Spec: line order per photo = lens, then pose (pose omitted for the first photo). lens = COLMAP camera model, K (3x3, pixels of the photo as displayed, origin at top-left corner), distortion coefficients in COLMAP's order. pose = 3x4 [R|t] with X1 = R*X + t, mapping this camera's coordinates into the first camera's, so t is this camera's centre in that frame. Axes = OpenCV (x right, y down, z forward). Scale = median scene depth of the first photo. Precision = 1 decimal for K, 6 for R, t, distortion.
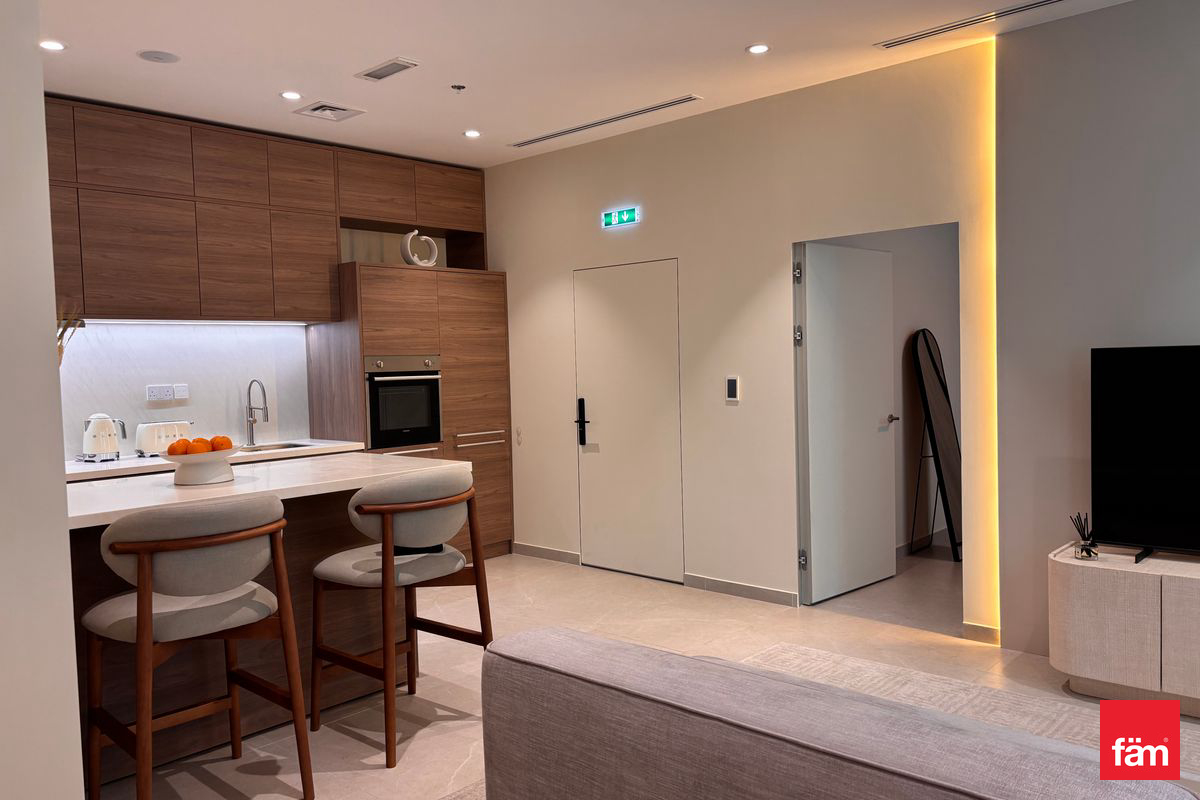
lens RADIAL K [[907.2, 0, 598.6], [0, 907.2, 410.0], [0, 0, 1]] dist [0.043988, -0.045988]
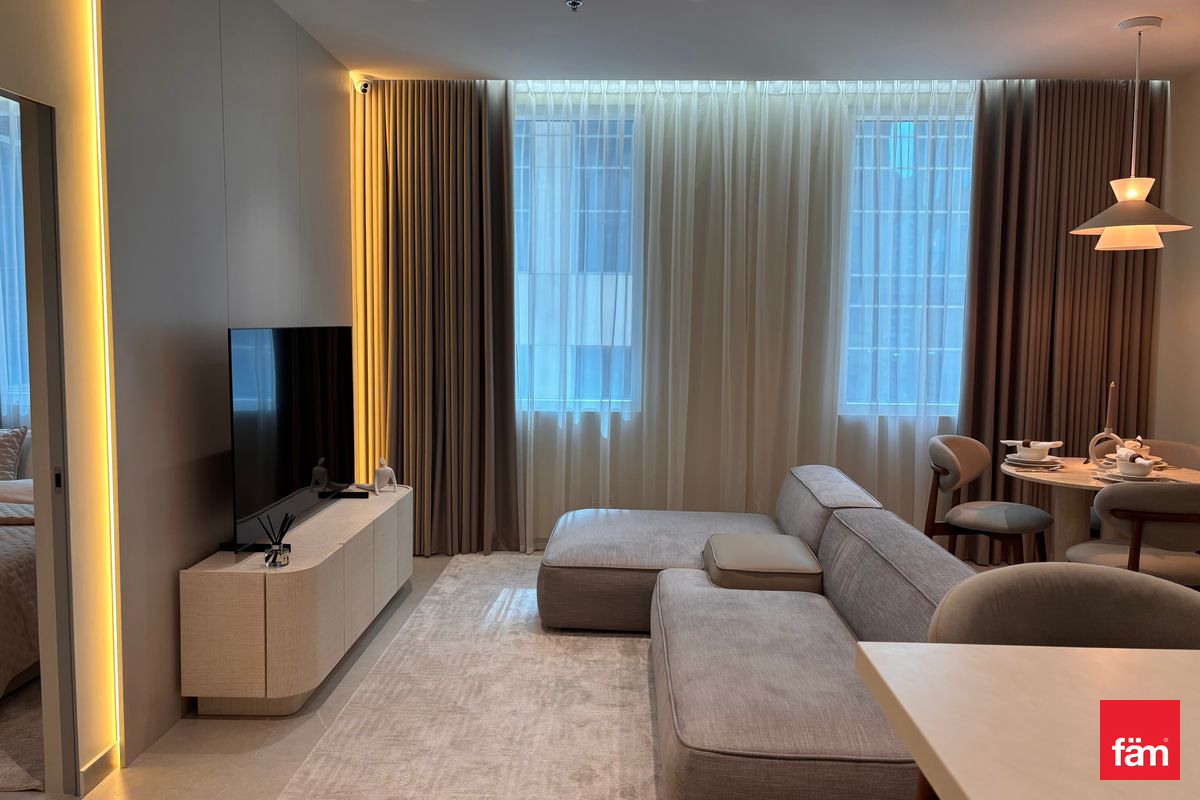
lens RADIAL K [[907.2, 0, 599.2], [0, 907.2, 390.4], [0, 0, 1]] dist [0.043988, -0.045988]
pose [[-0.654500, -0.034984, 0.755252, -0.223456], [0.052754, 0.994381, 0.091777, -0.047469], [-0.754219, 0.099911, -0.648977, 0.874197]]
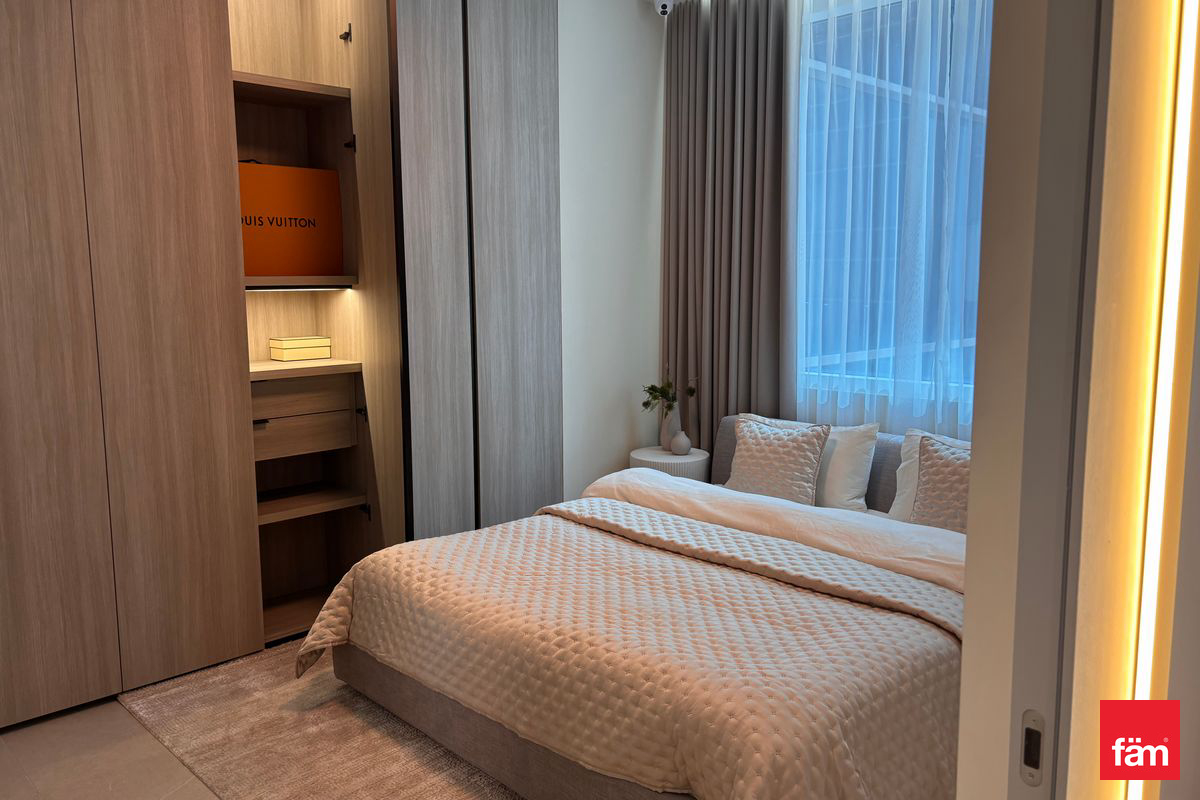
lens RADIAL K [[907.2, 0, 604.1], [0, 907.2, 395.8], [0, 0, 1]] dist [0.043988, -0.045988]
pose [[0.047909, -0.098463, 0.993987, 0.156284], [0.063838, 0.993397, 0.095328, -0.054872], [-0.996810, 0.058887, 0.053878, 0.845595]]
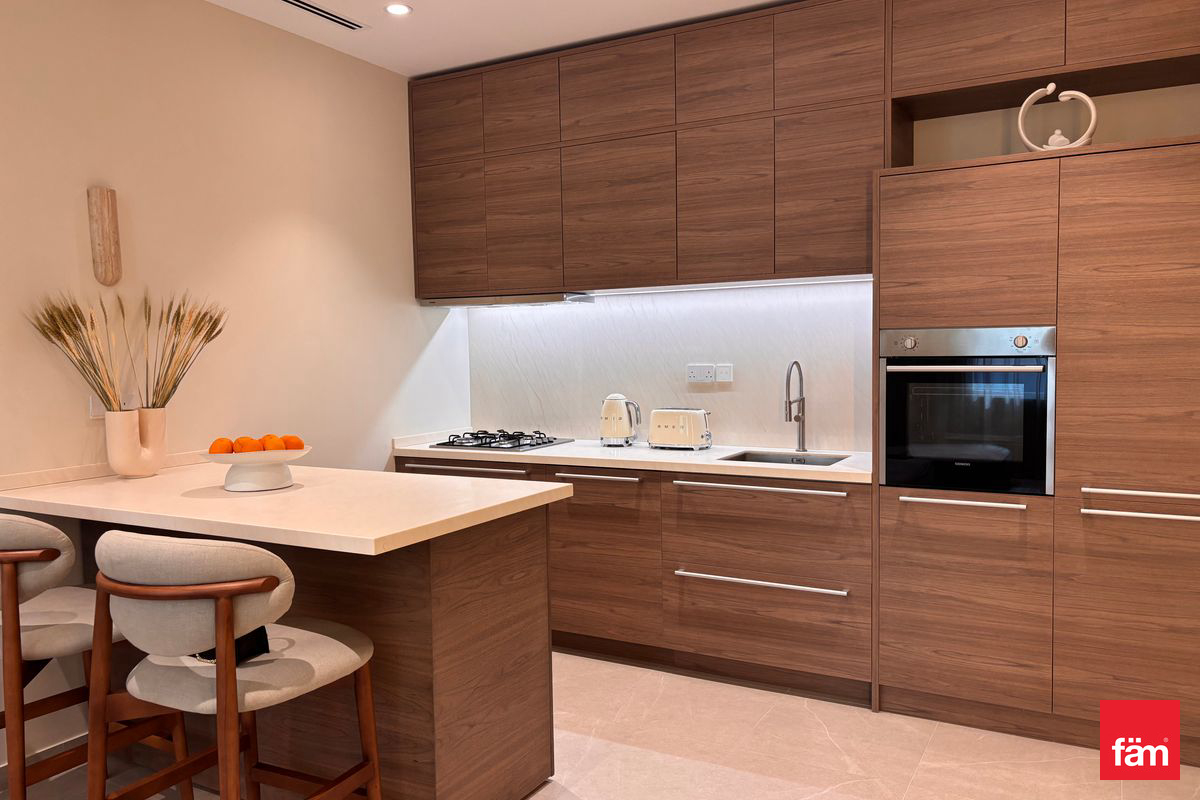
lens RADIAL K [[907.2, 0, 593.9], [0, 907.2, 410.7], [0, 0, 1]] dist [0.043988, -0.045988]
pose [[0.225708, 0.093957, -0.969654, 0.286600], [-0.043201, 0.995324, 0.086388, -0.049793], [0.973237, 0.022391, 0.228712, 0.684155]]
